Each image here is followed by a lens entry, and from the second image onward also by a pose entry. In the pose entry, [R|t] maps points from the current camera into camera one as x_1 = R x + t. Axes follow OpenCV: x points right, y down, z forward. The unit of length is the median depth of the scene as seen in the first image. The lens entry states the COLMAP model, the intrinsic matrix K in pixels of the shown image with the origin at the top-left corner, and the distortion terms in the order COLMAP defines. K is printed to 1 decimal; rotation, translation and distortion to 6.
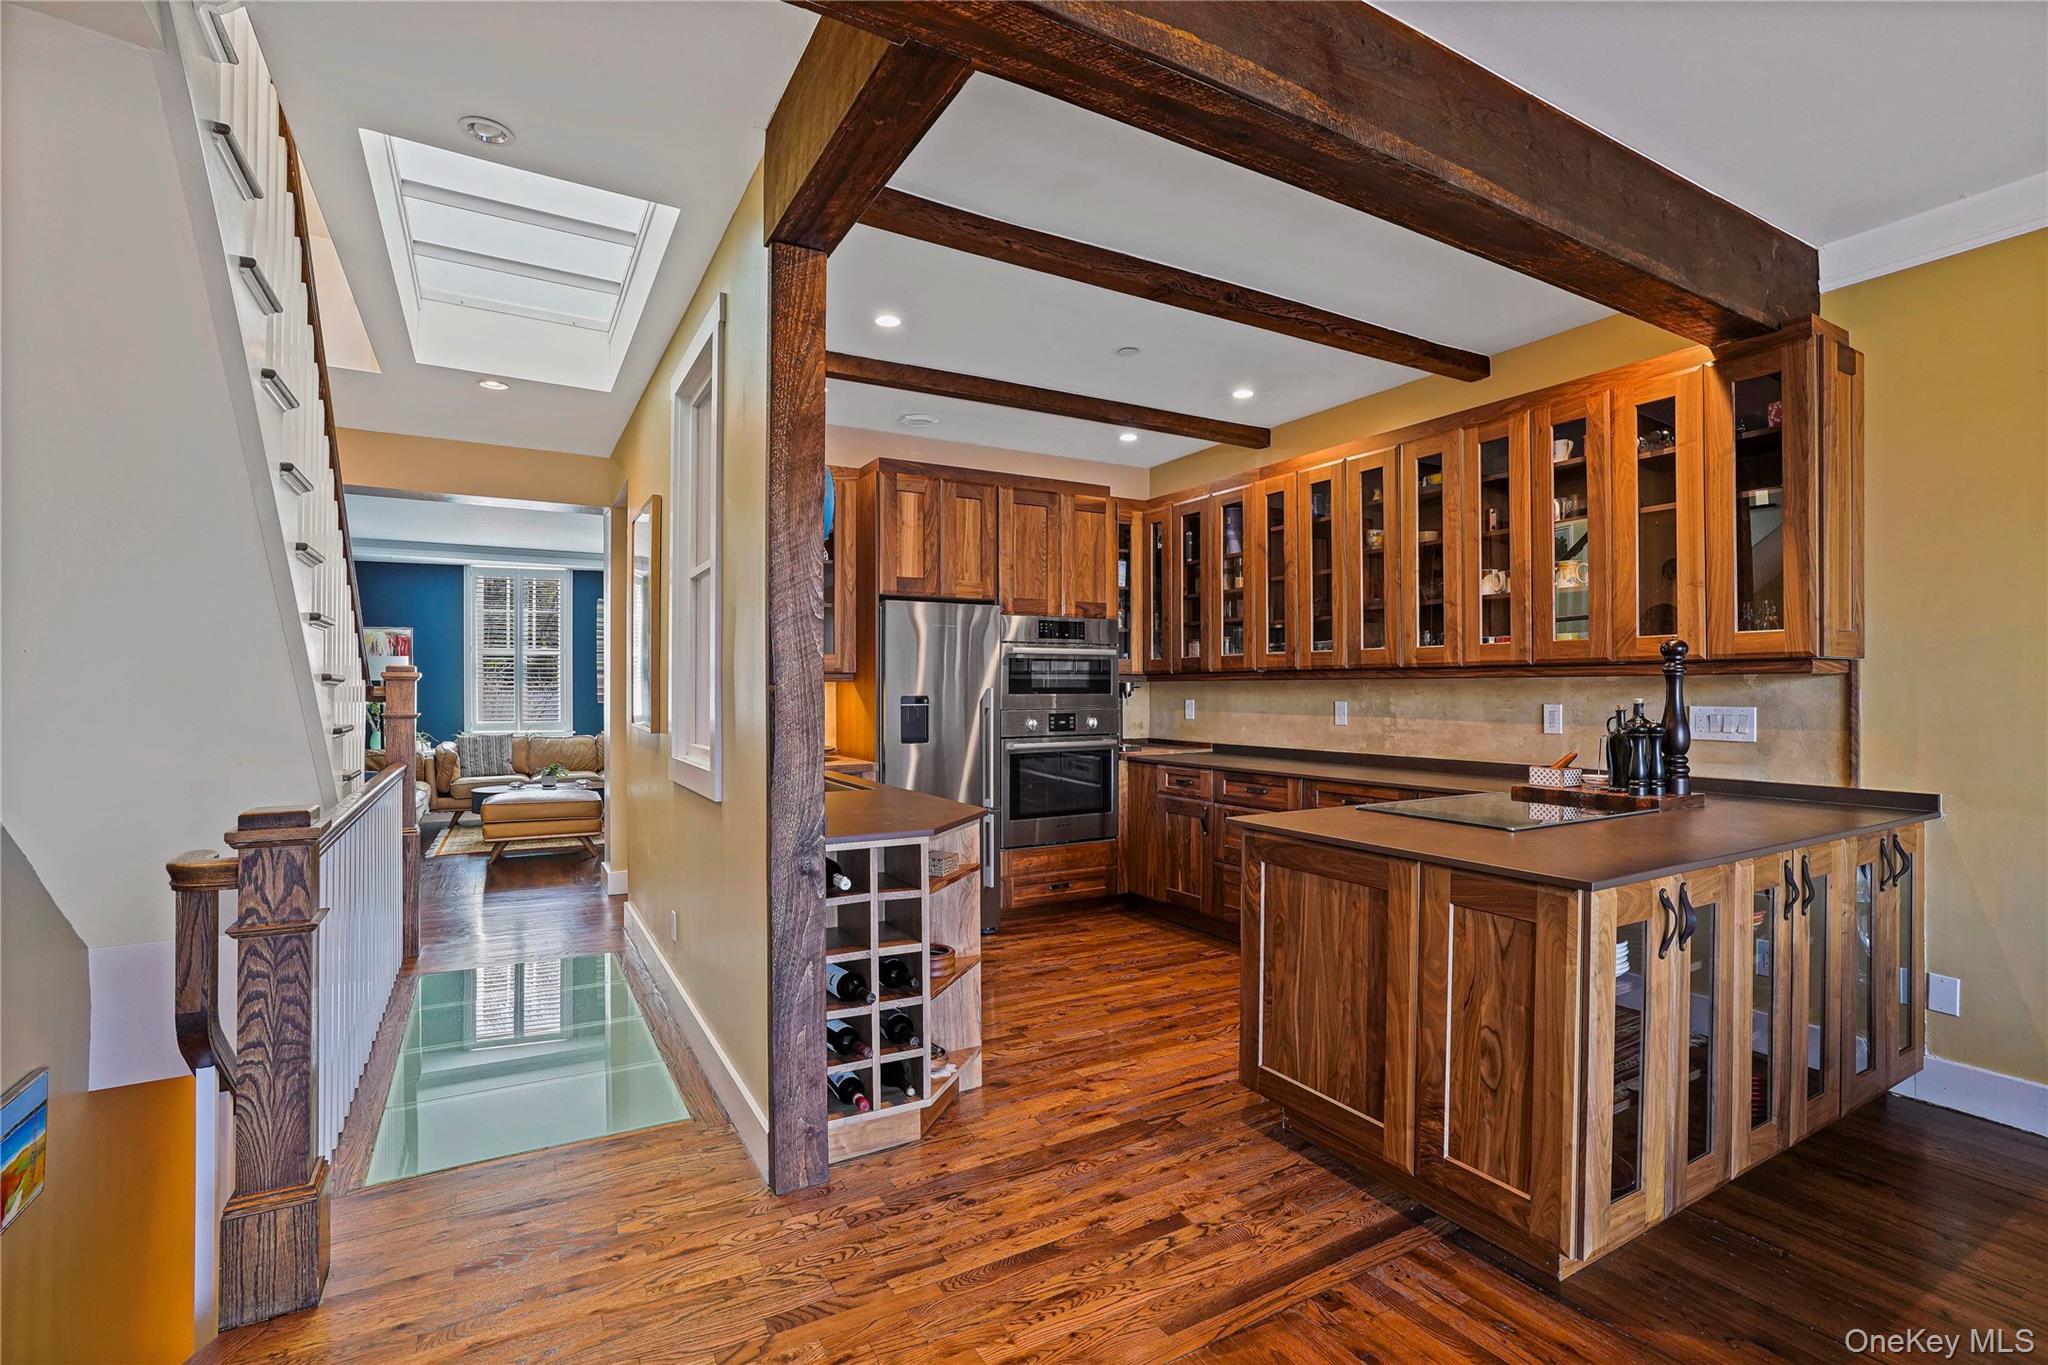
lens RADIAL K [[943.6, 0, 1025.3], [0, 943.6, 691.9], [0, 0, 1]] dist [-0.032221, 0.000940]
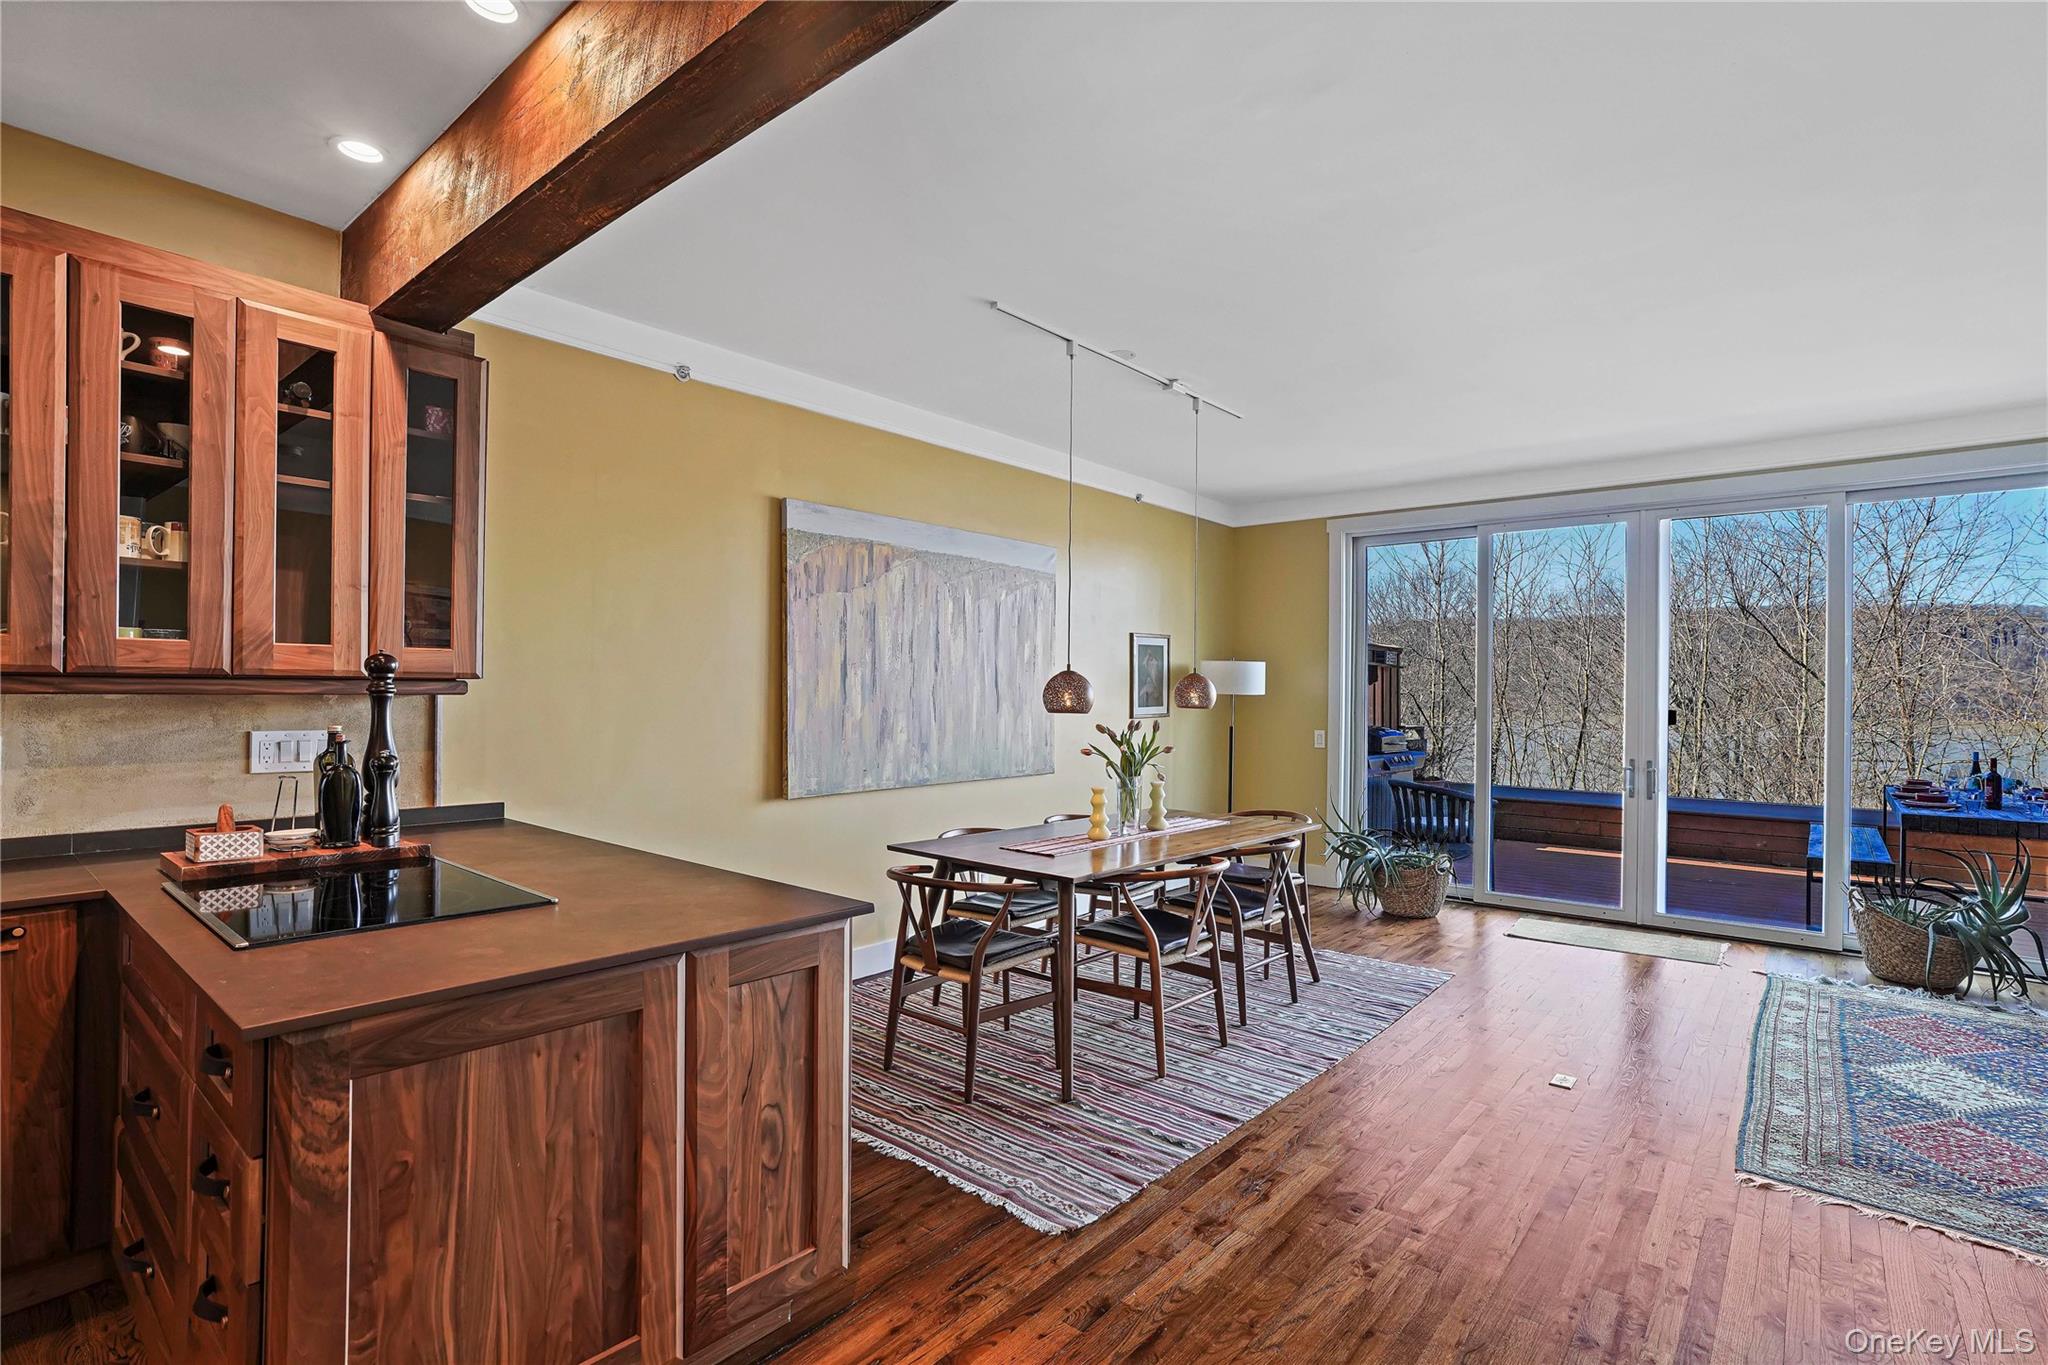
lens RADIAL K [[971.0, 0, 1049.1], [0, 971.0, 704.7], [0, 0, 1]] dist [-0.051209, 0.029357]
pose [[-0.357858, -0.013615, 0.933677, -0.271988], [-0.007280, 0.999904, 0.011791, -0.021726], [-0.933748, -0.002578, -0.357923, 0.648241]]
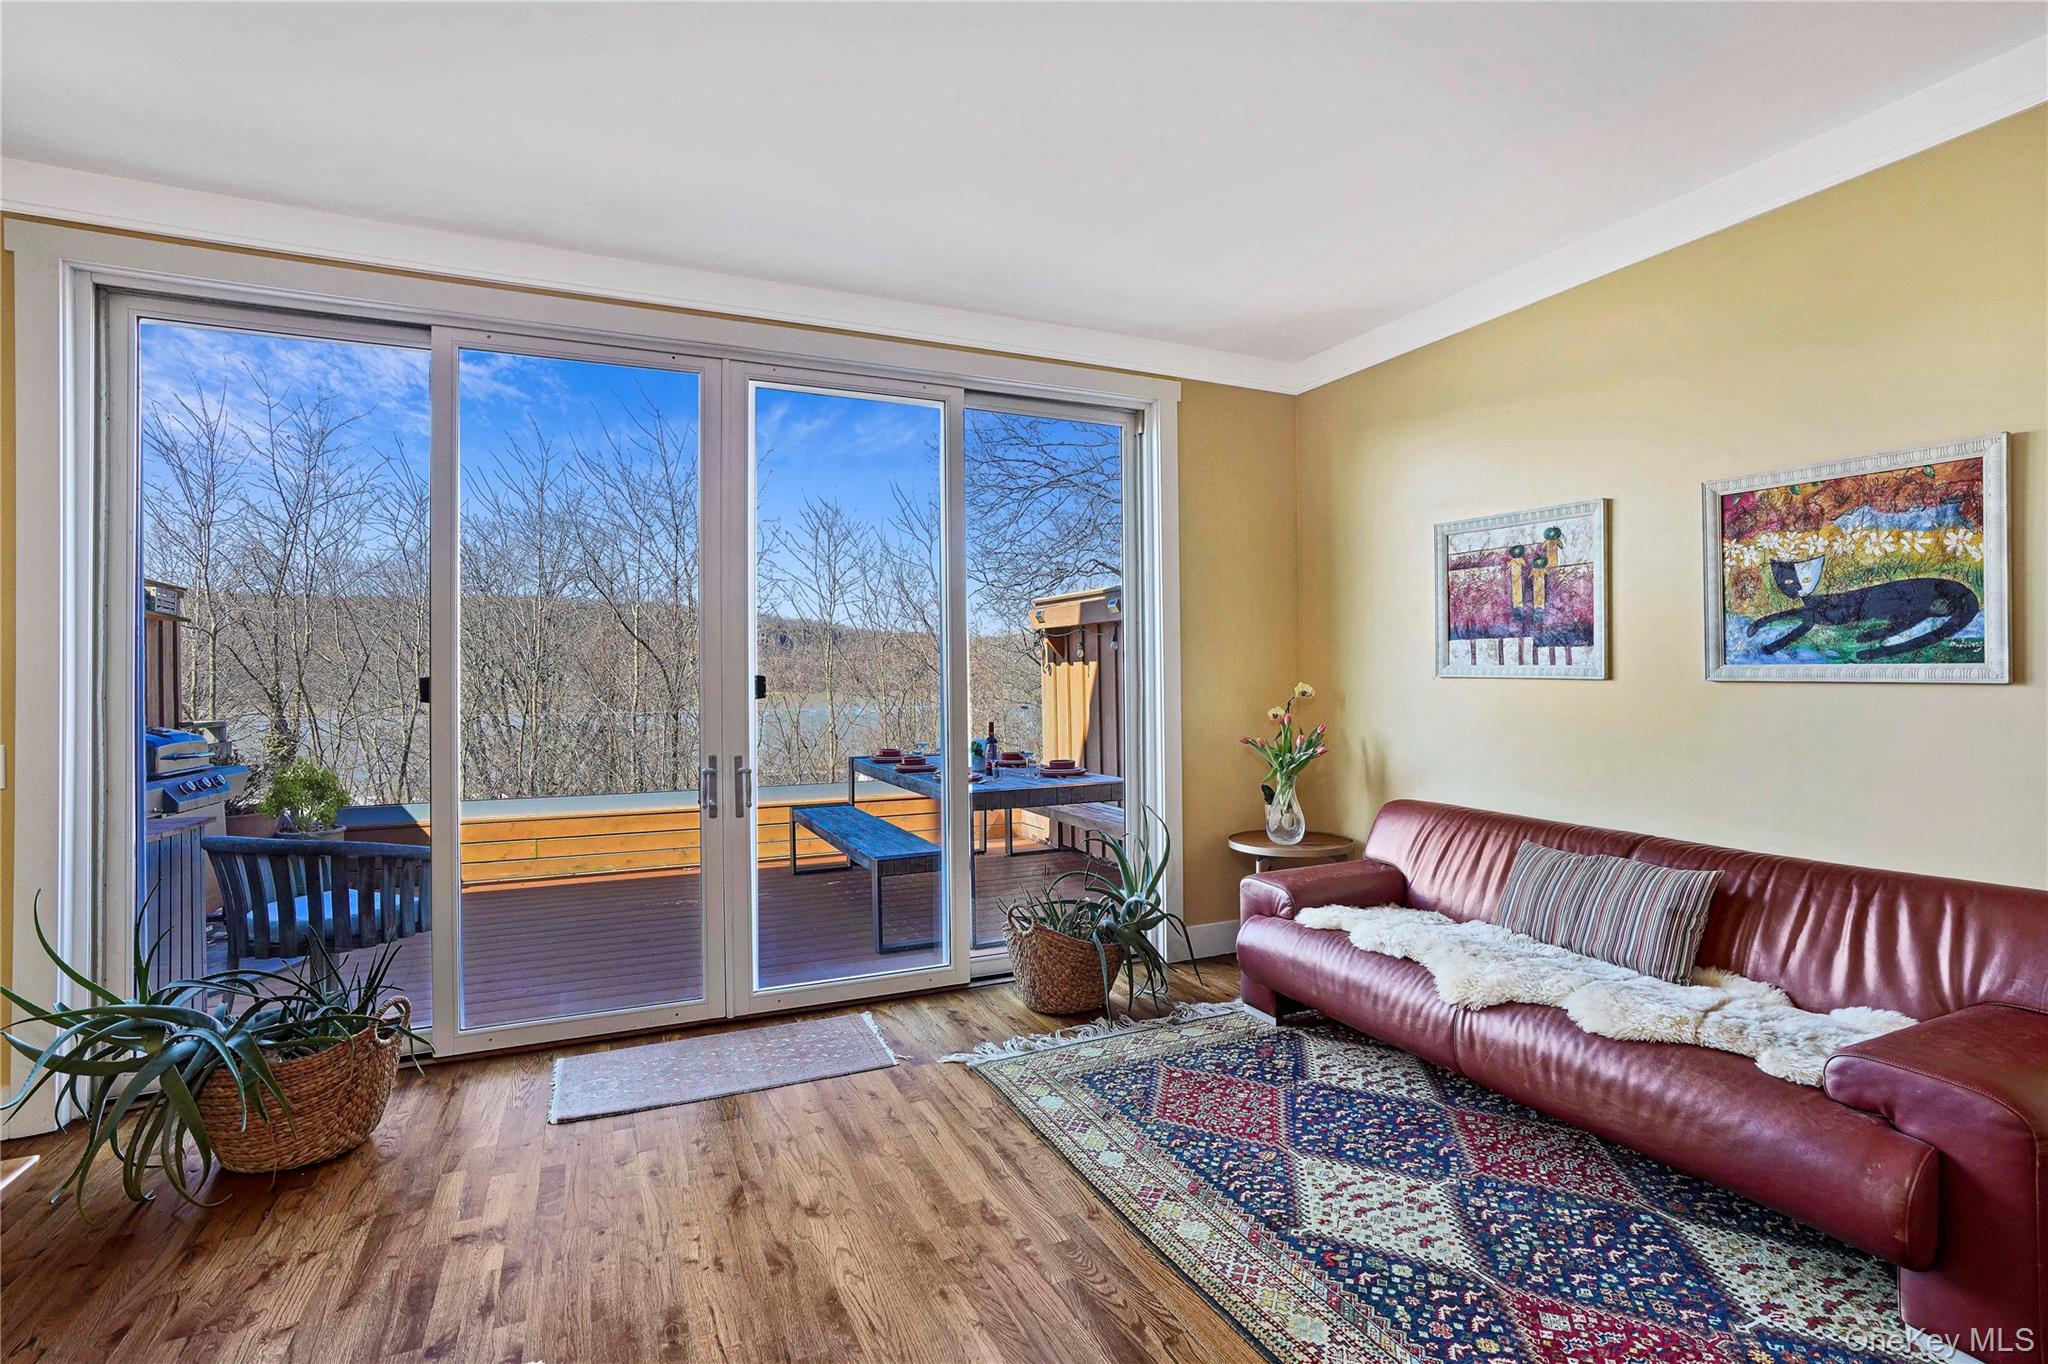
lens RADIAL K [[970.3, 0, 1047.1], [0, 970.3, 646.5], [0, 0, 1]] dist [-0.051162, 0.028554]
pose [[-0.997179, 0.013780, 0.073789, 0.475971], [0.011749, 0.999542, -0.027891, 0.001833], [-0.074139, -0.026945, -0.996884, 0.120972]]
